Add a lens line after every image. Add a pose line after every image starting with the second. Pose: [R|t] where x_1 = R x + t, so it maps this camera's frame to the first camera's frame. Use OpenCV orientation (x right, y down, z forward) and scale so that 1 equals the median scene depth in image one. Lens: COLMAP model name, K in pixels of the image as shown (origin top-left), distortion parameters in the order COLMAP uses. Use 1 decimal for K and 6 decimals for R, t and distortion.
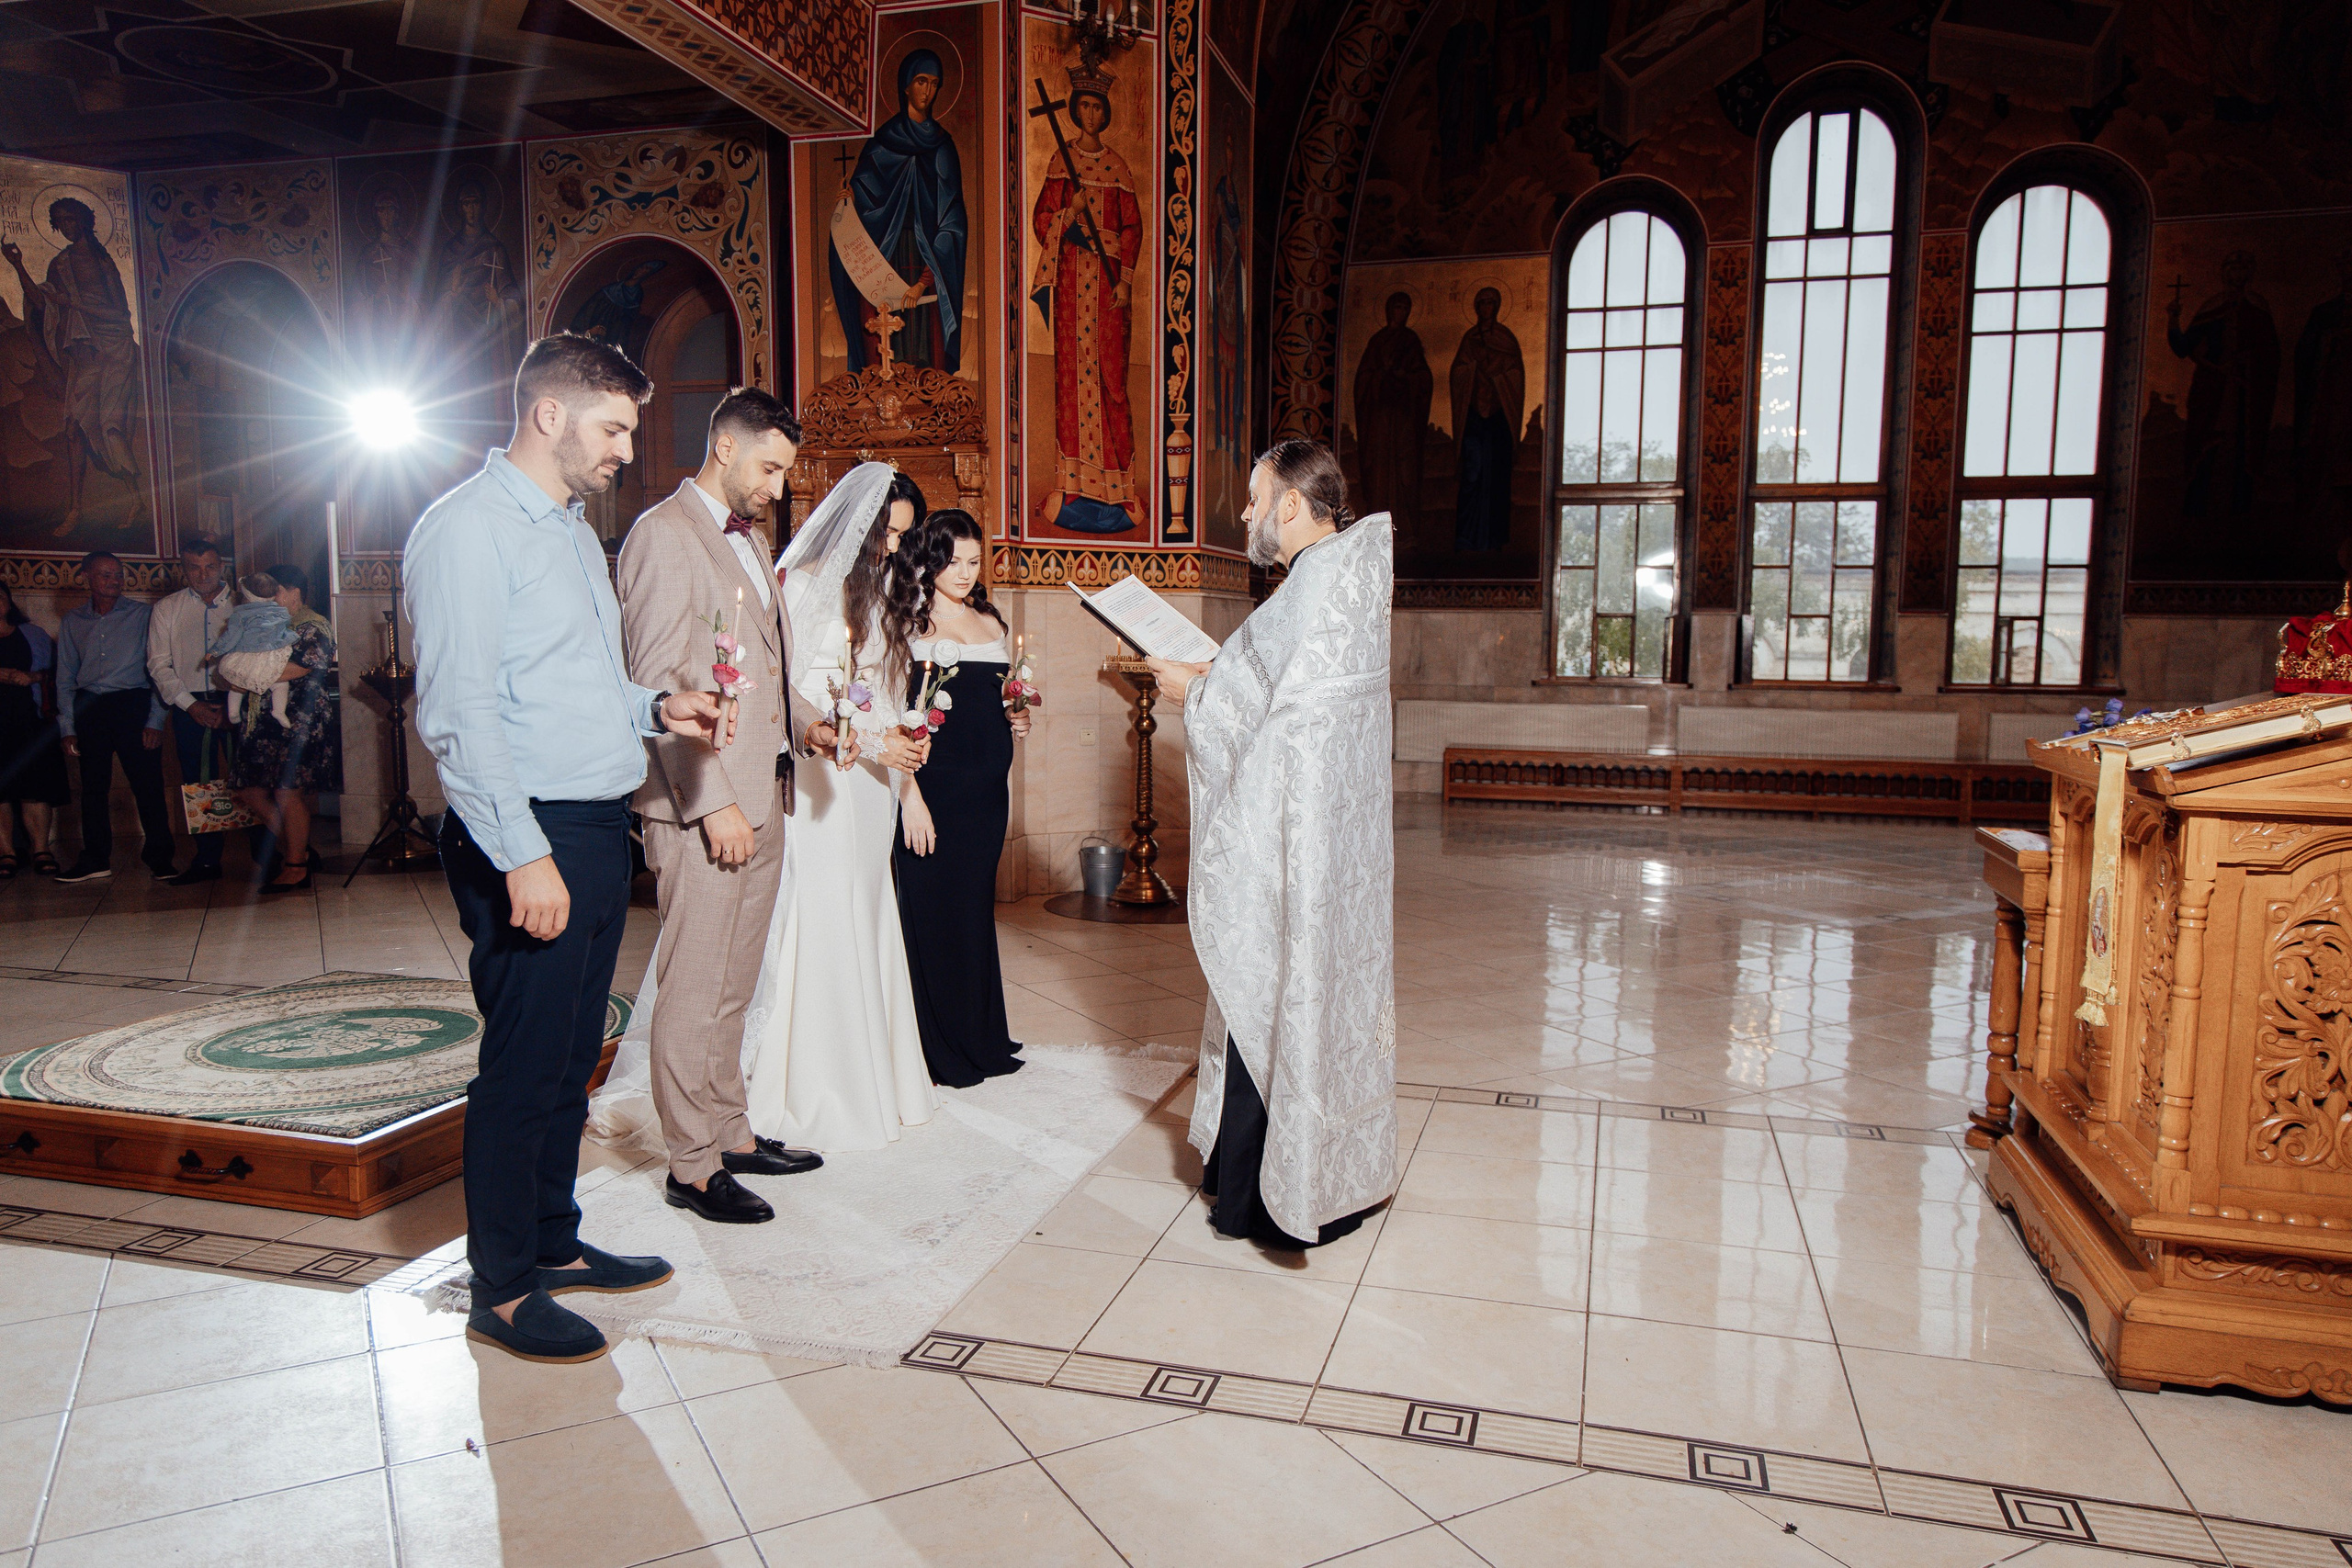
lens RADIAL K [[1610.0, 0, 1176.0], [0, 1610.0, 784.0], [0, 0, 1]] dist [0.023864, -0.006281]
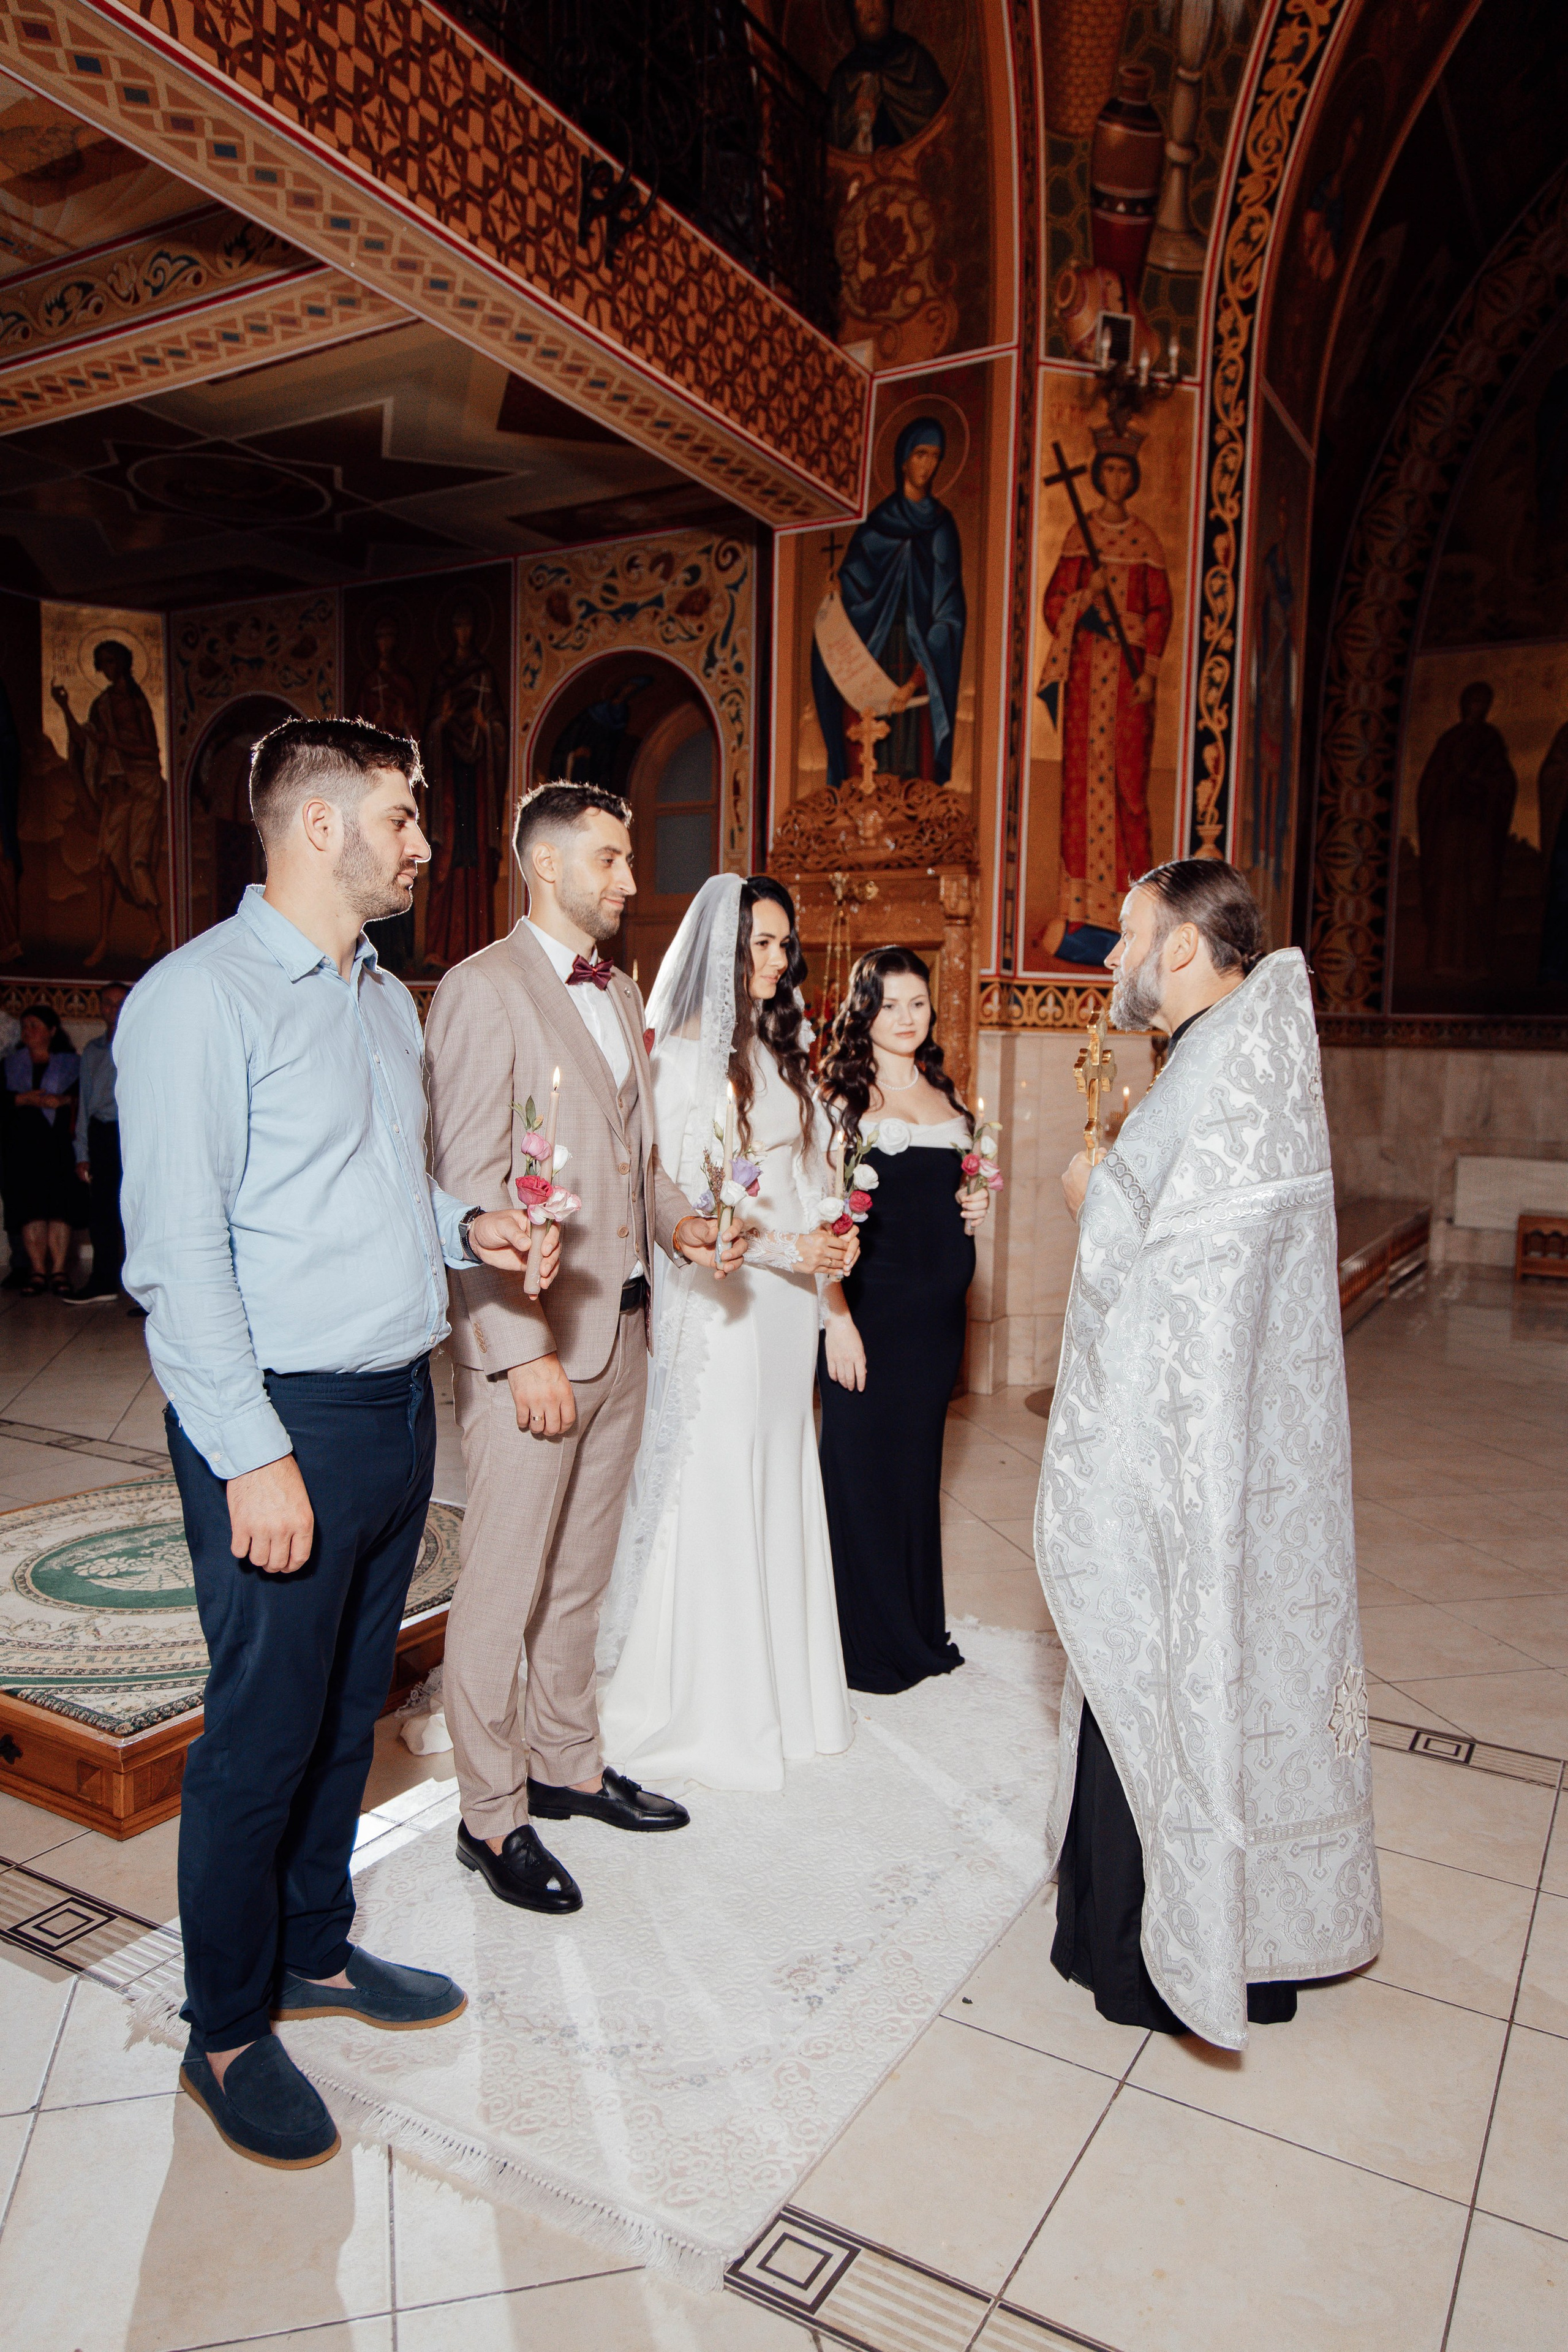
lens RADIAL K [[1618.8, 0, 789.1], [0, 1618.8, 1174.2], [0, 0, 1]] dist [0.028440, -0.001781]
pose [[0.970362, 0.033822, -0.239278, -0.001798], [-0.038606, 0.999137, -0.015331, -0.025989], [0.238553, 0.024114, 0.970830, 0.126833]]
